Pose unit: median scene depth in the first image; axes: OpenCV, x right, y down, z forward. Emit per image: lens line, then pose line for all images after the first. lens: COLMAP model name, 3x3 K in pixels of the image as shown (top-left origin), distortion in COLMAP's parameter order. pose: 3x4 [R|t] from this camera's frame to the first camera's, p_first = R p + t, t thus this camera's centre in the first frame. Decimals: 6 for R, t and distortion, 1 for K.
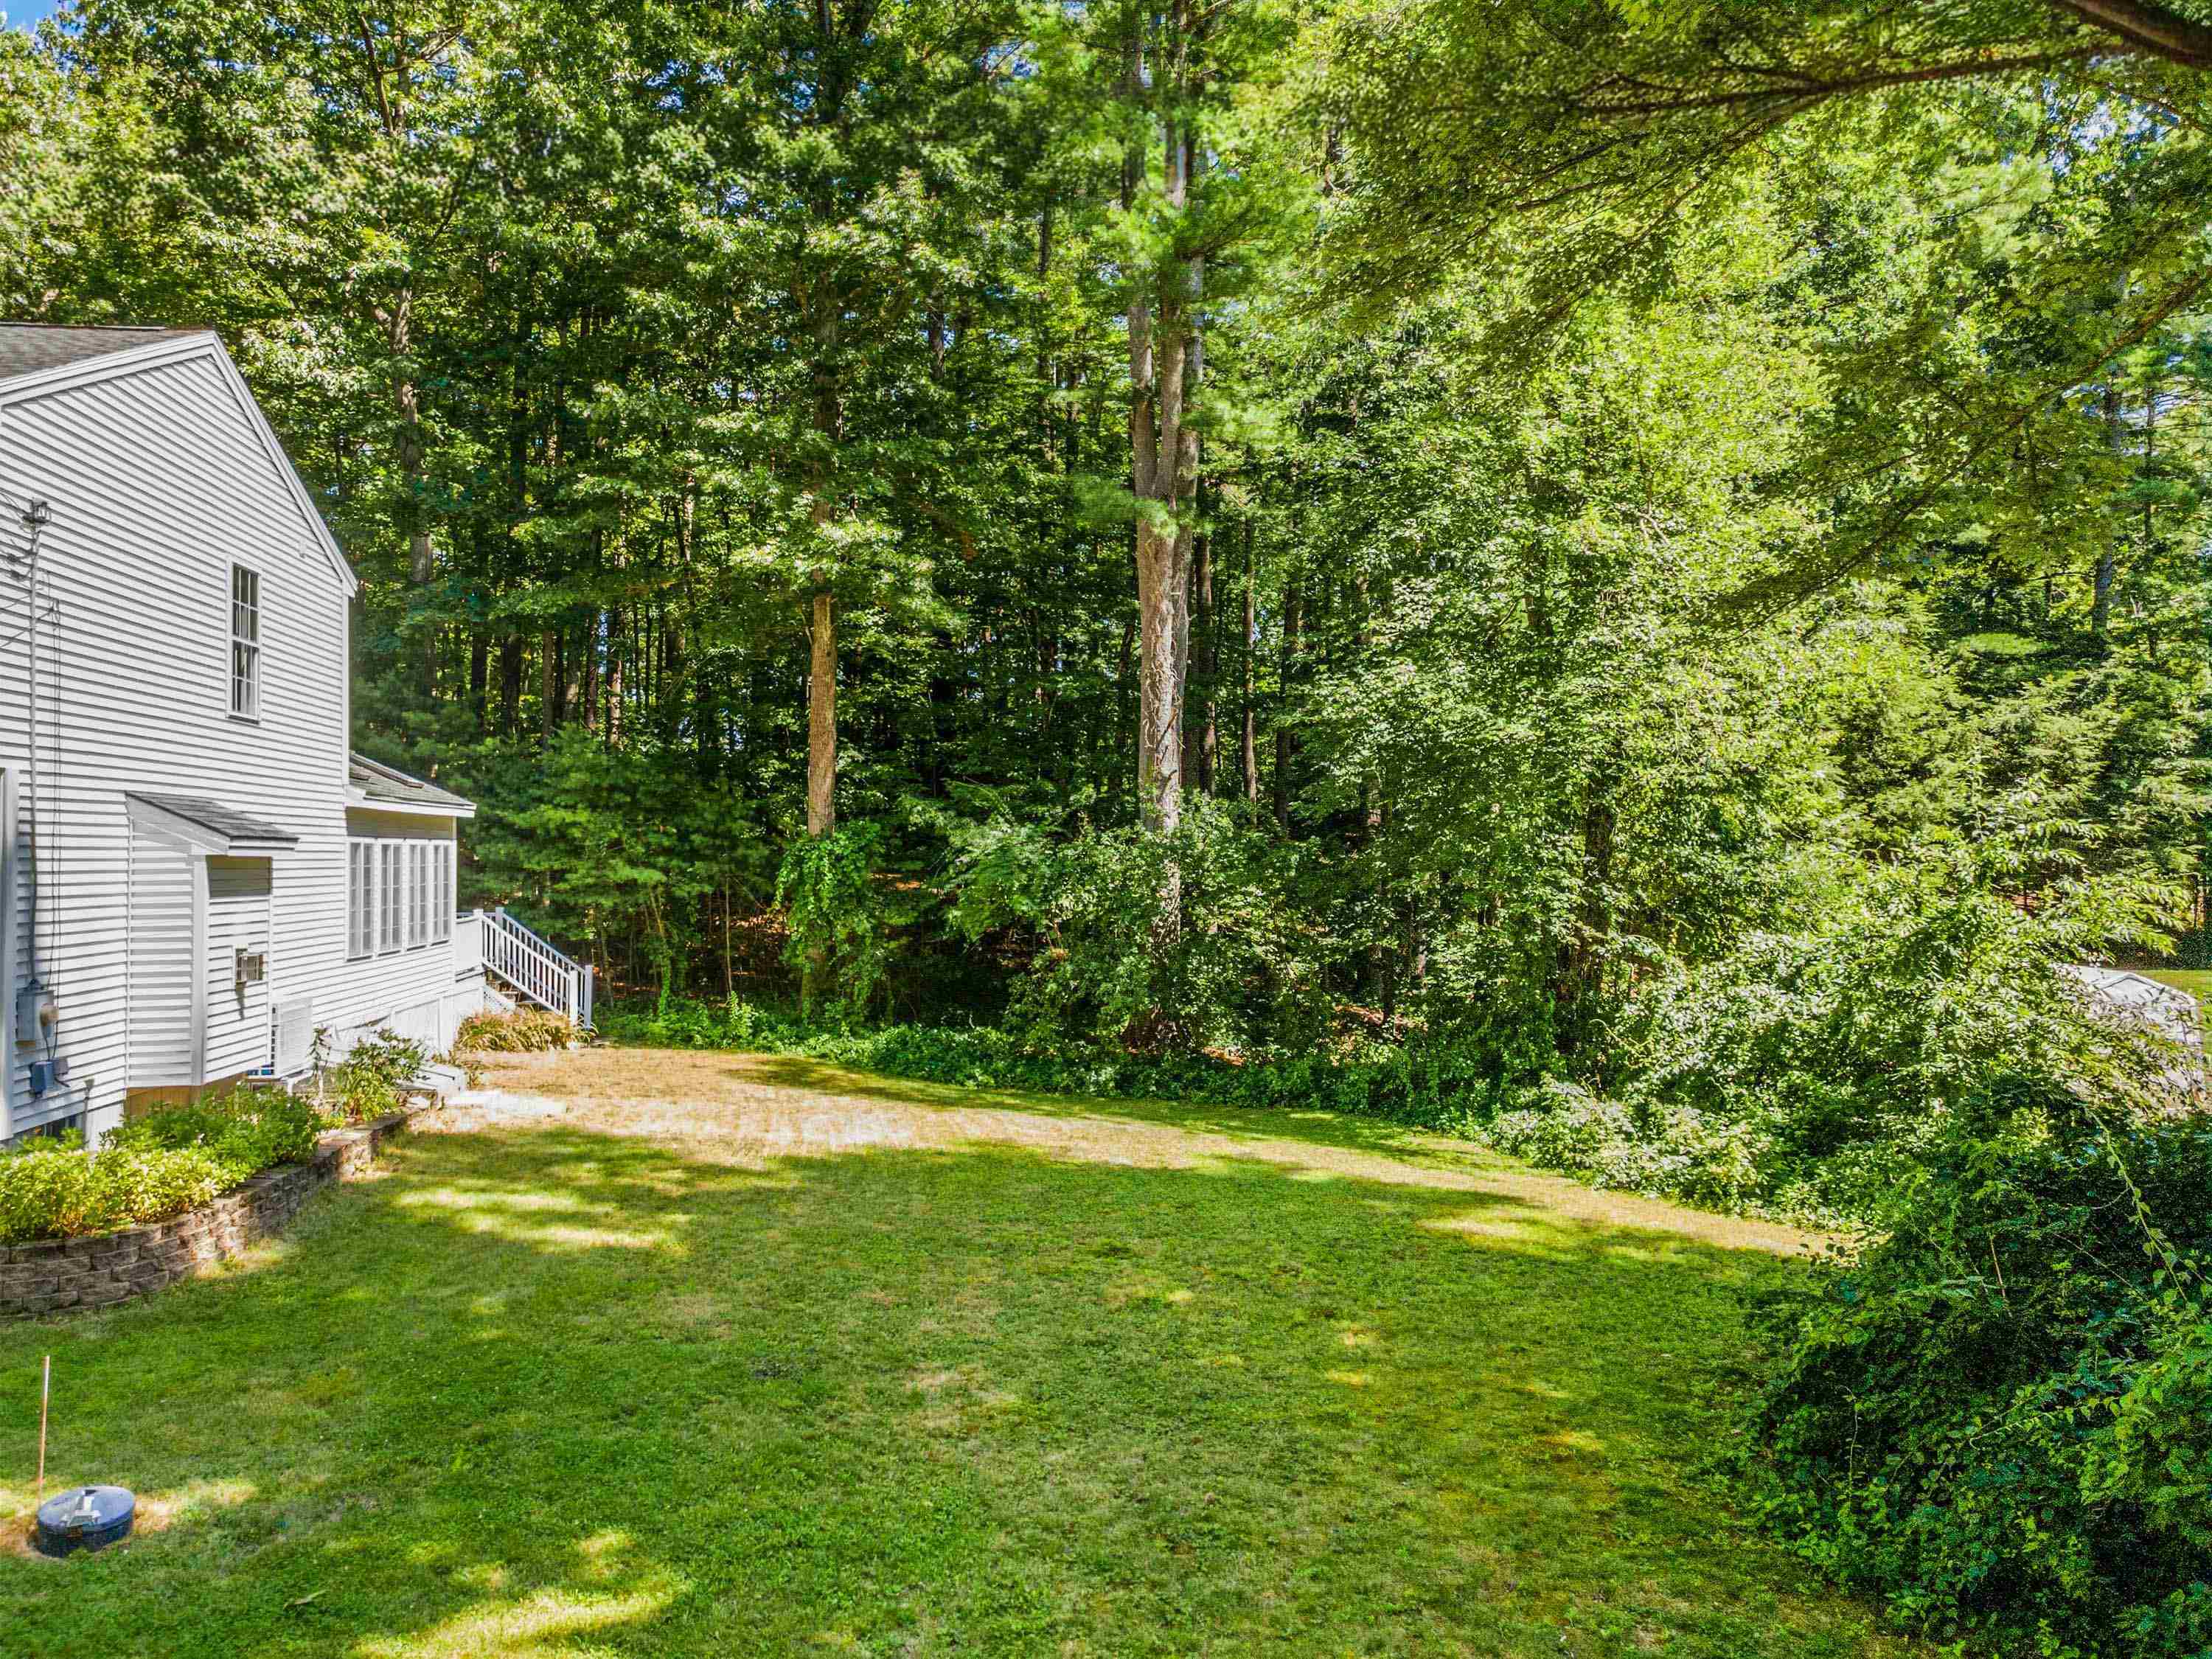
lens RADIAL K [[1619.0, 0, 1097.0], [0, 1619.0, 838.0], [0, 0, 1]] dist [0.045694, 0.008062]
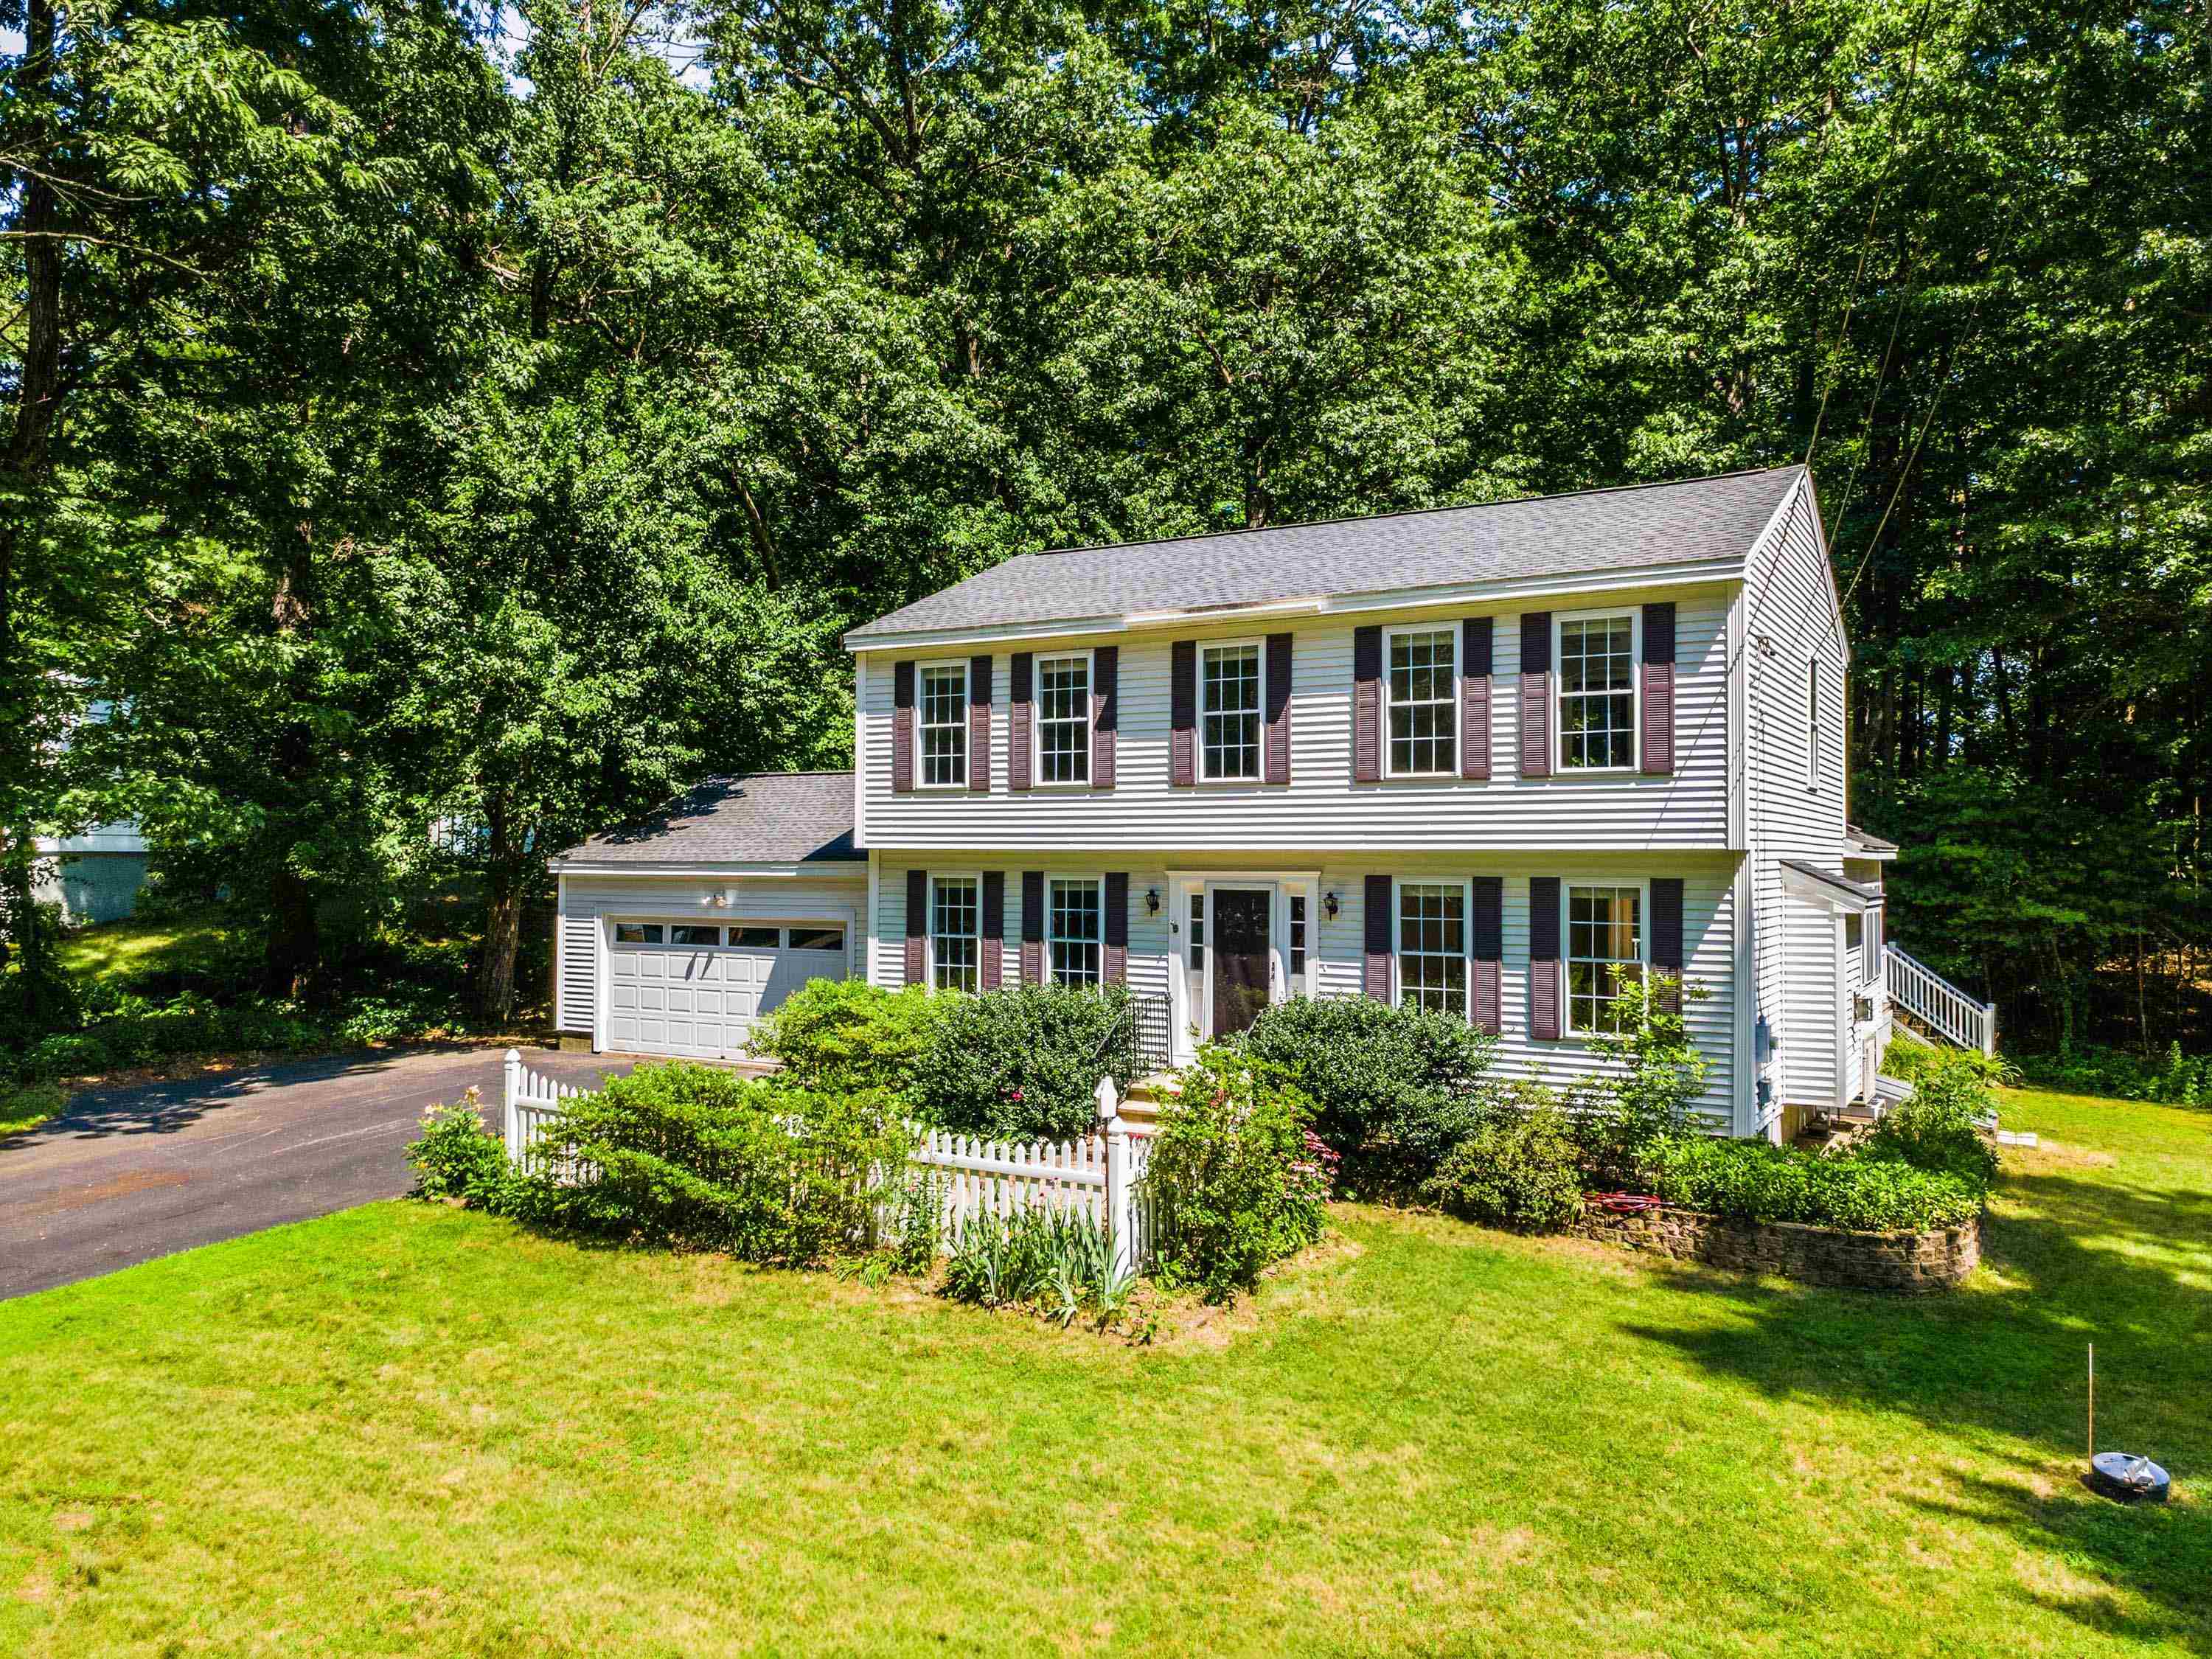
lens RADIAL K [[1619.0, 0, 1096.4], [0, 1619.0, 824.6], [0, 0, 1]] dist [0.045694, 0.008062]
pose [[0.787483, -0.009097, -0.616269, -0.241705], [0.001571, 0.999917, -0.012752, -0.039238], [0.616334, 0.009073, 0.787432, -0.258029]]
